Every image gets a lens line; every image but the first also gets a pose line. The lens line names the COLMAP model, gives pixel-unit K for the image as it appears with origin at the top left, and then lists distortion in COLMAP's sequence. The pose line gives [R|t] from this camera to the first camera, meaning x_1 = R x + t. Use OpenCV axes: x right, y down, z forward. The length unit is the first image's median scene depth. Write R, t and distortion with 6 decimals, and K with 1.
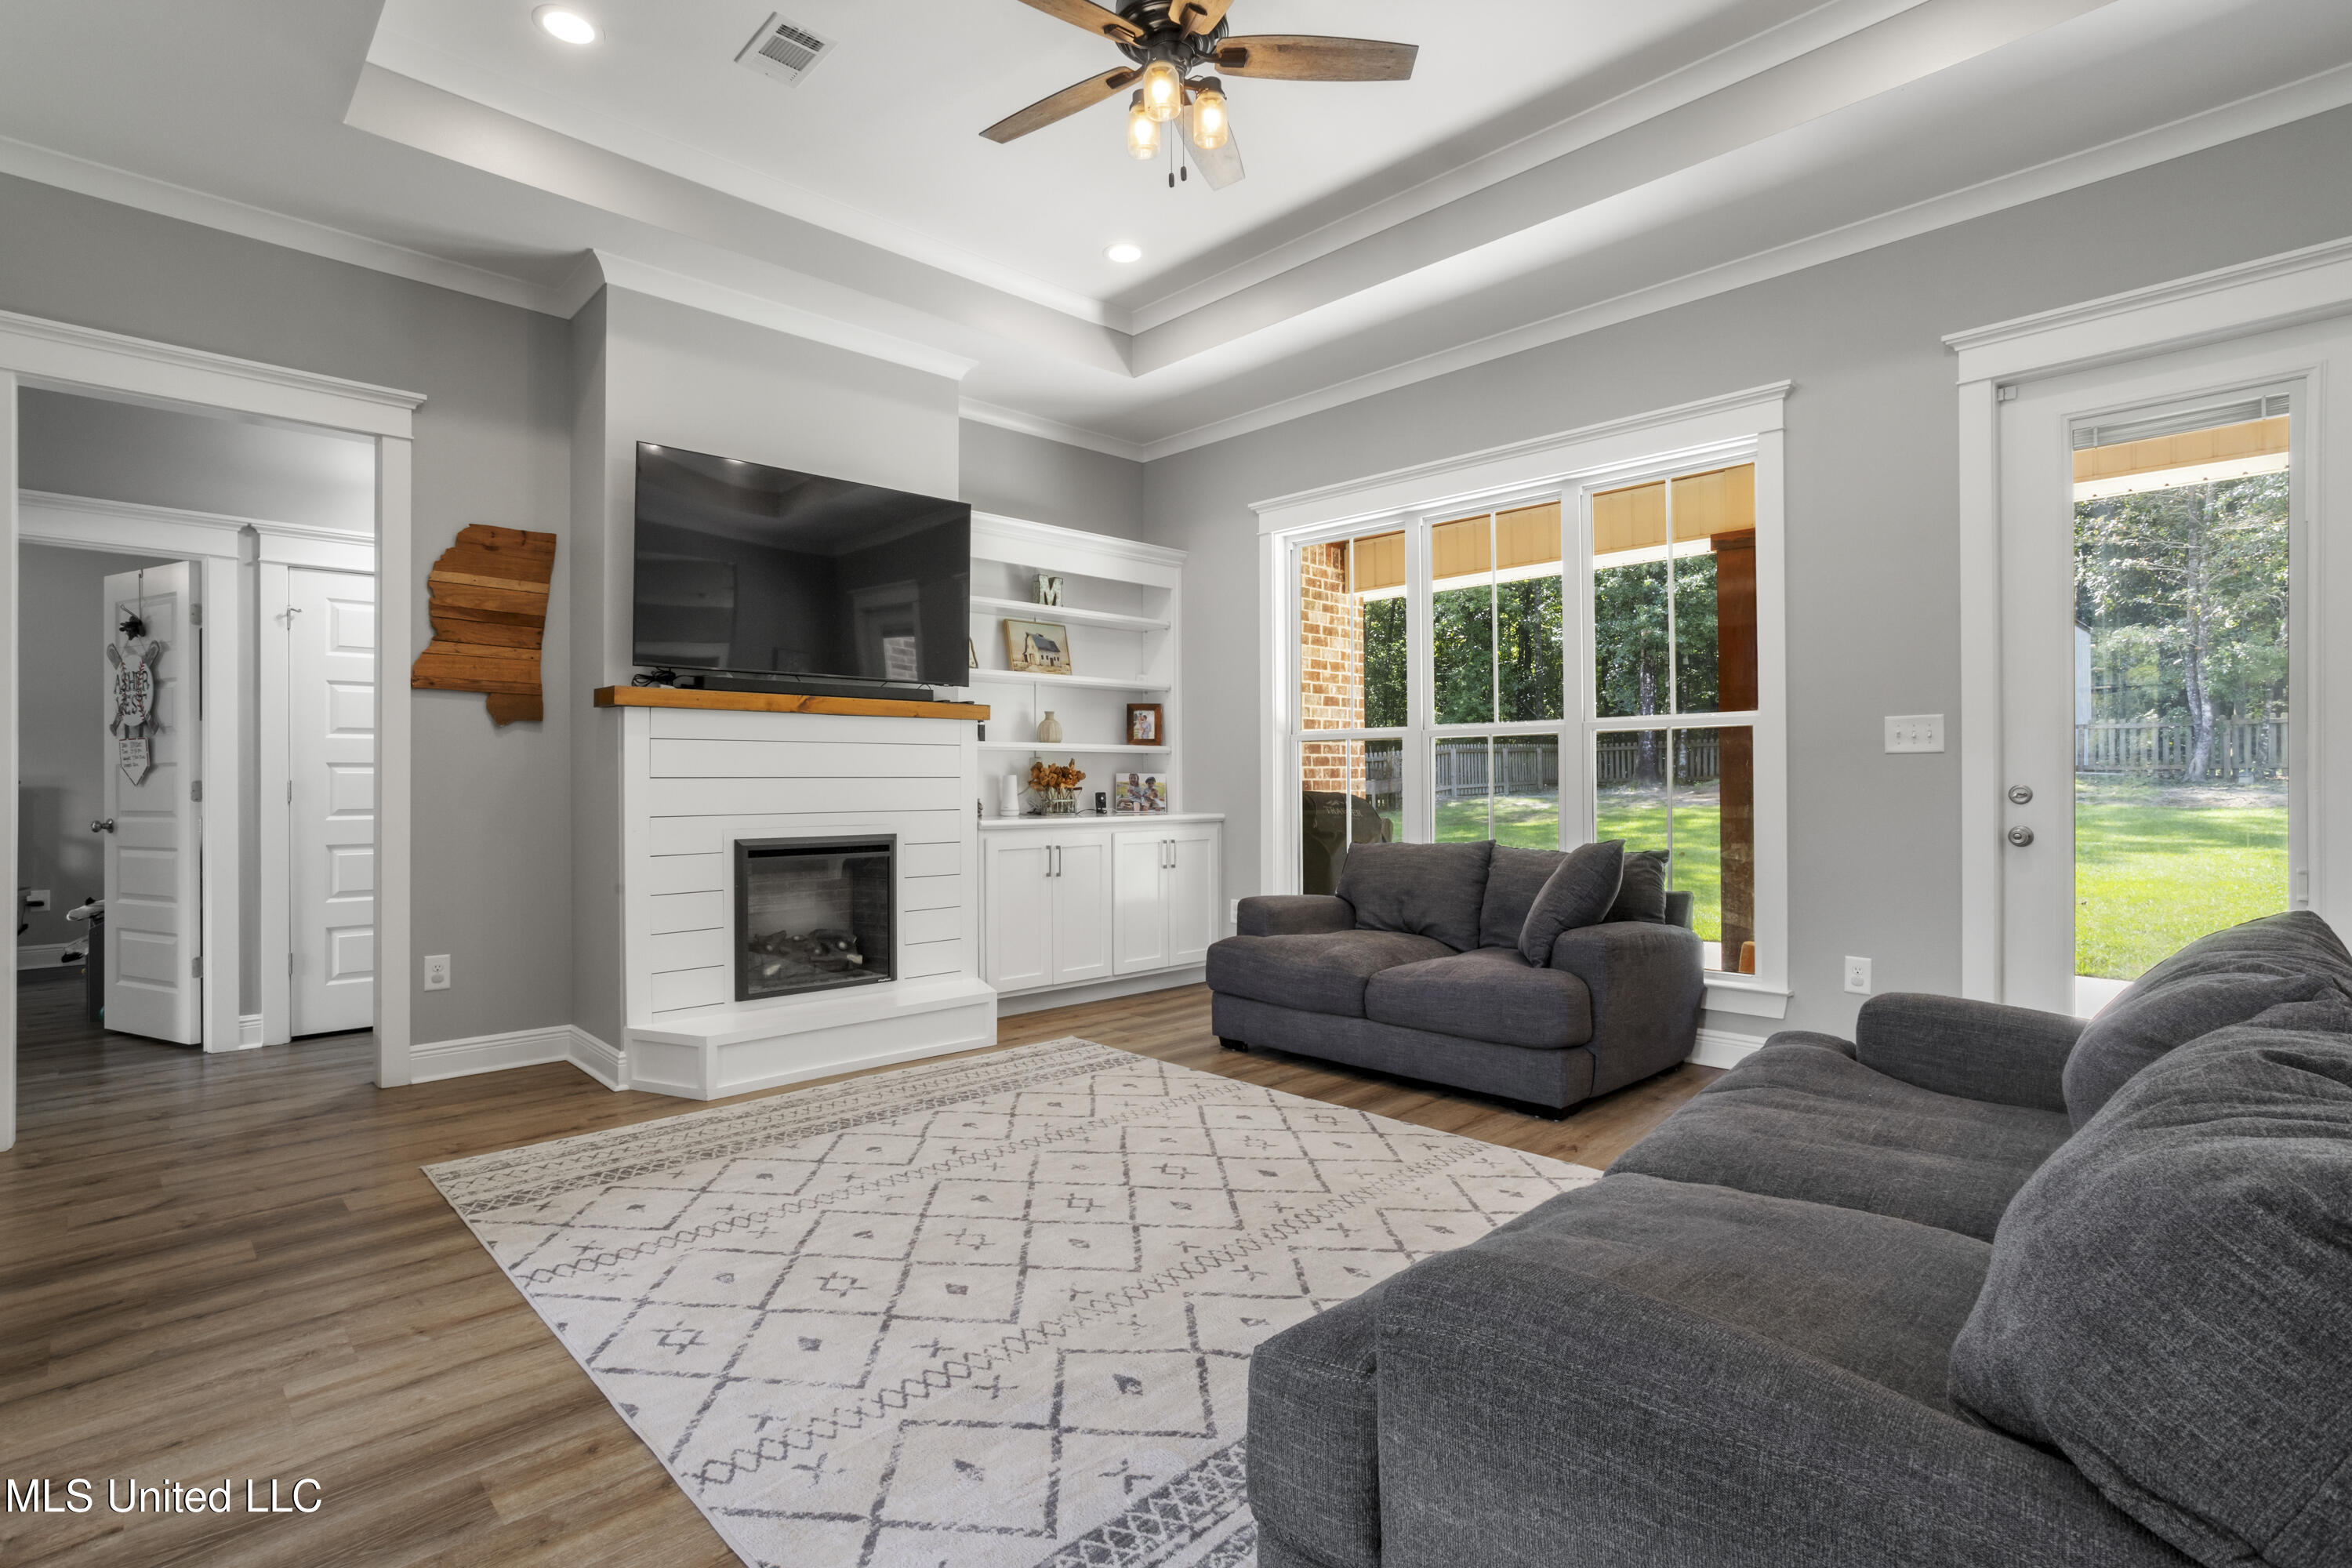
lens RADIAL K [[1135.7, 0, 1170.1], [0, 1135.7, 783.7], [0, 0, 1]] dist [-0.059462, 0.038047]
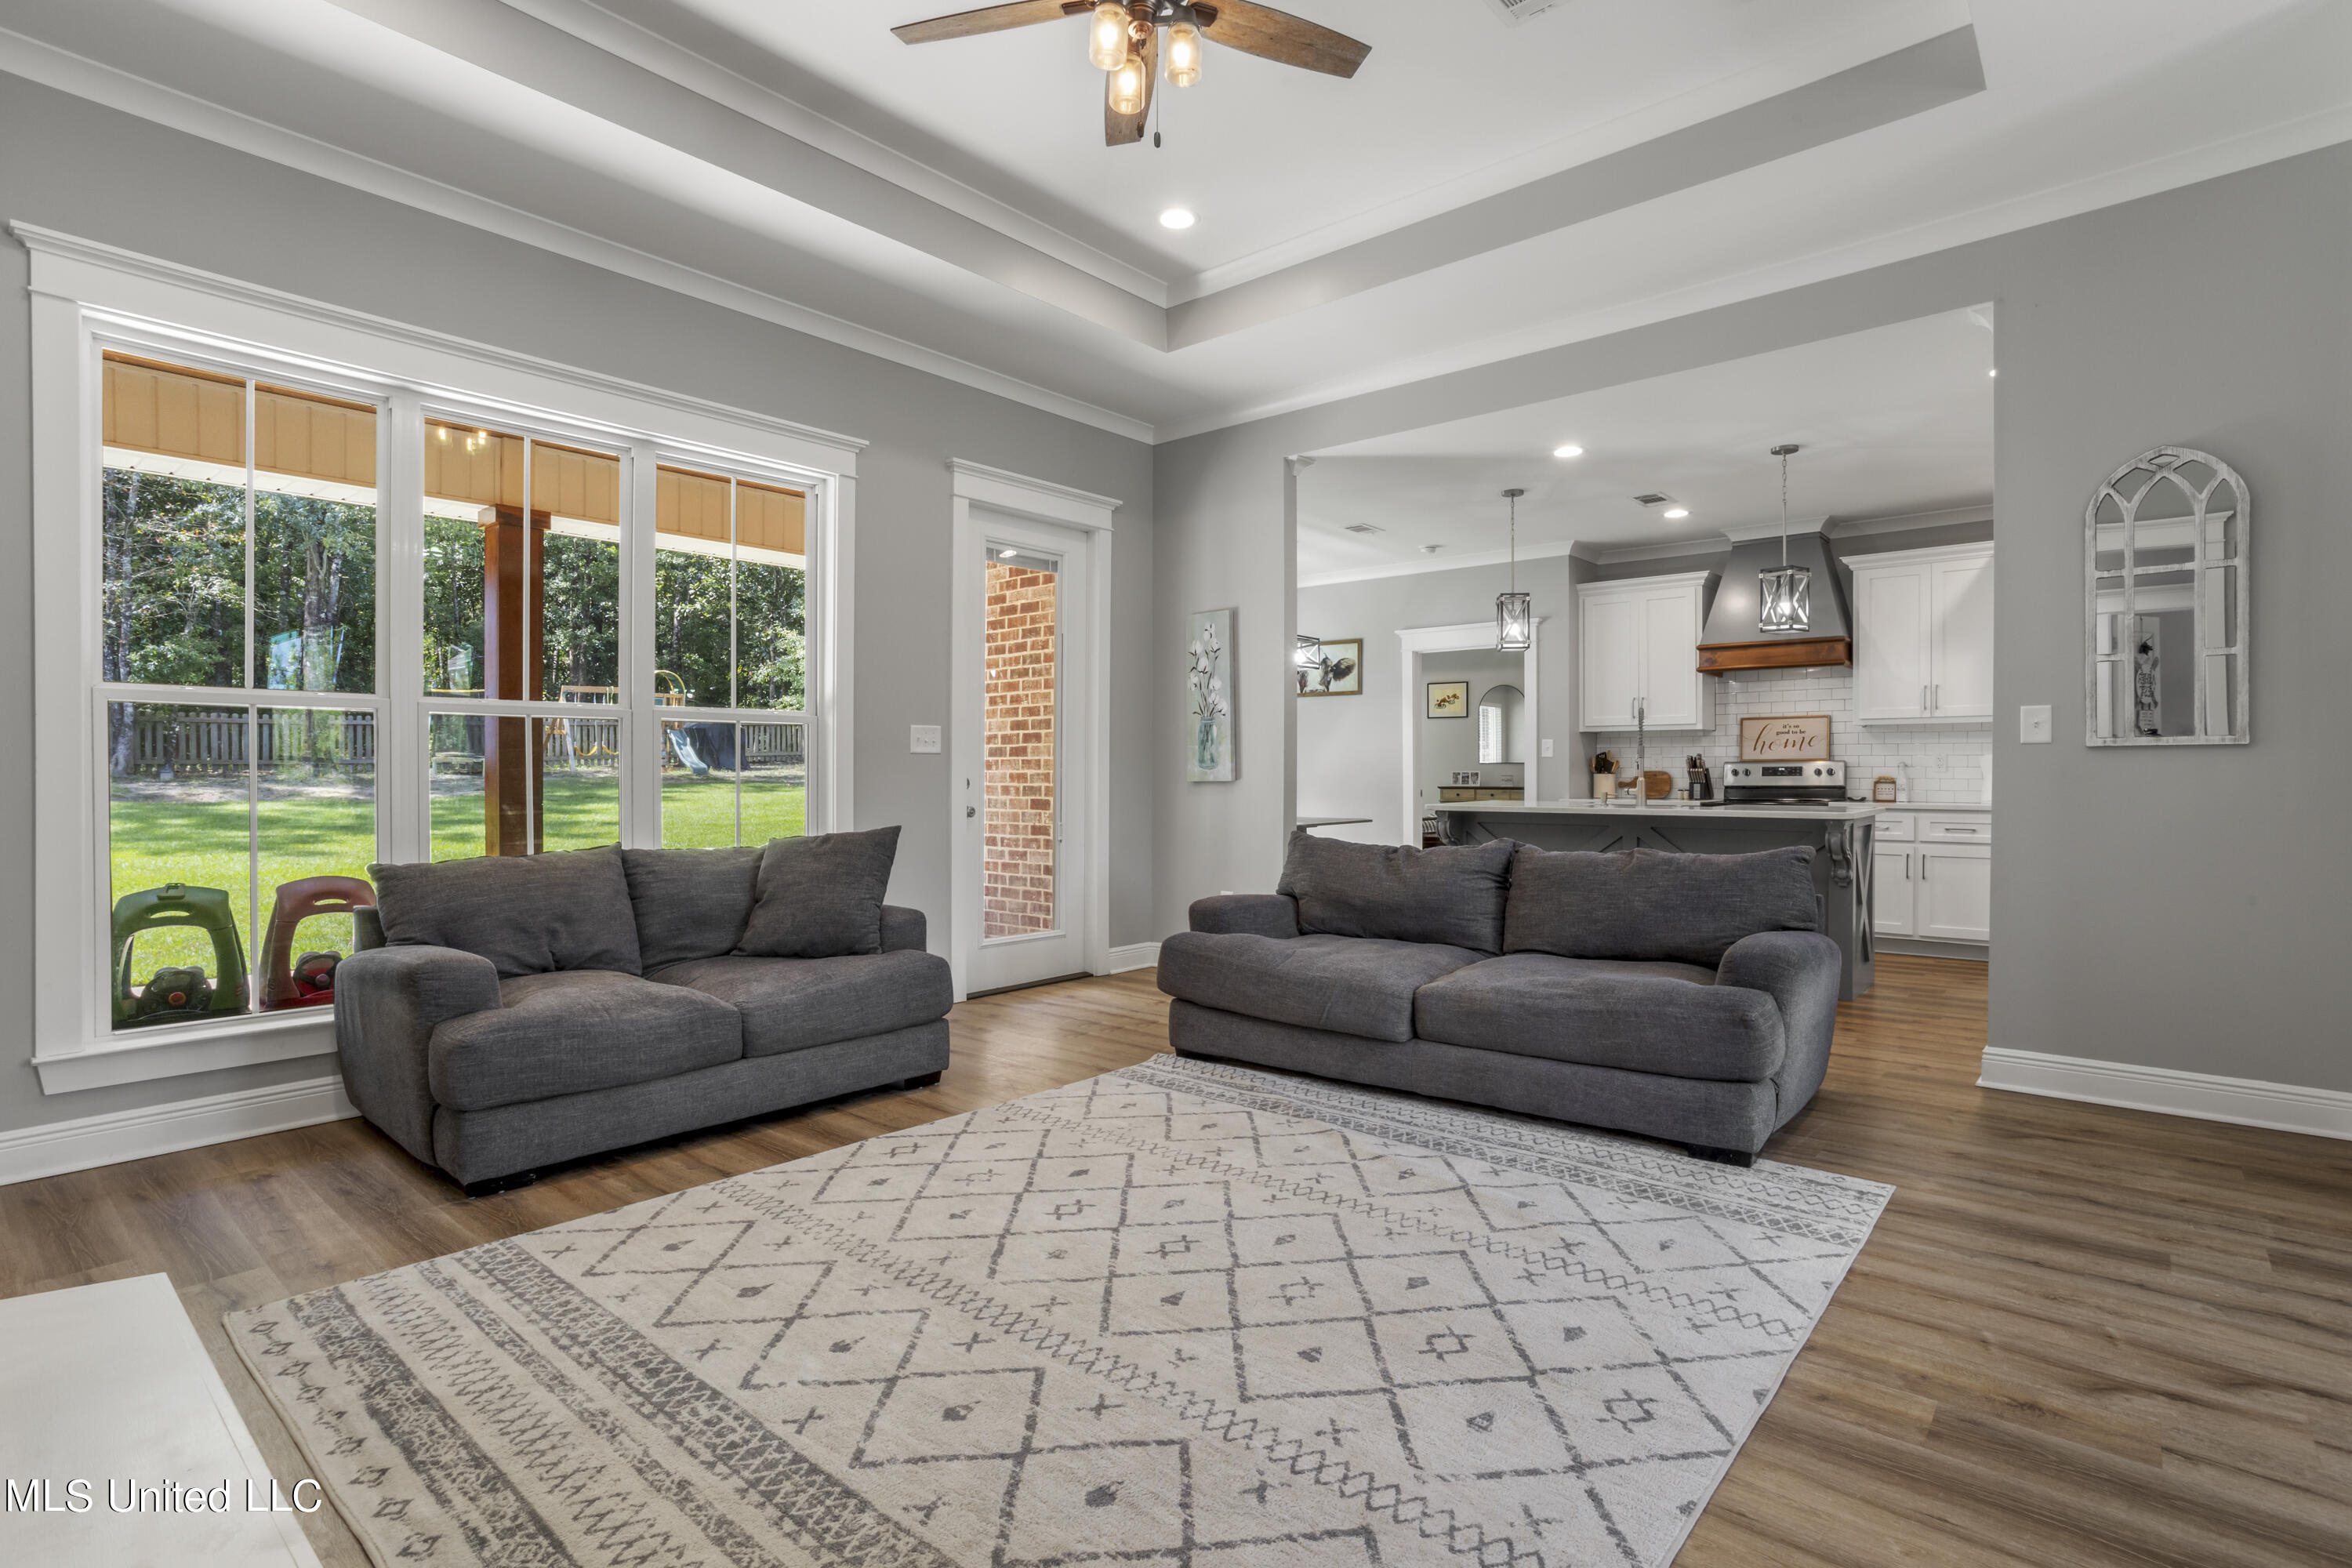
lens RADIAL K [[1135.7, 0, 1170.1], [0, 1135.7, 783.7], [0, 0, 1]] dist [-0.059462, 0.038047]
pose [[-0.088771, -0.005033, 0.996039, -0.683507], [0.002134, 0.999984, 0.005244, 0.002447], [-0.996050, 0.002591, -0.088759, 0.771191]]
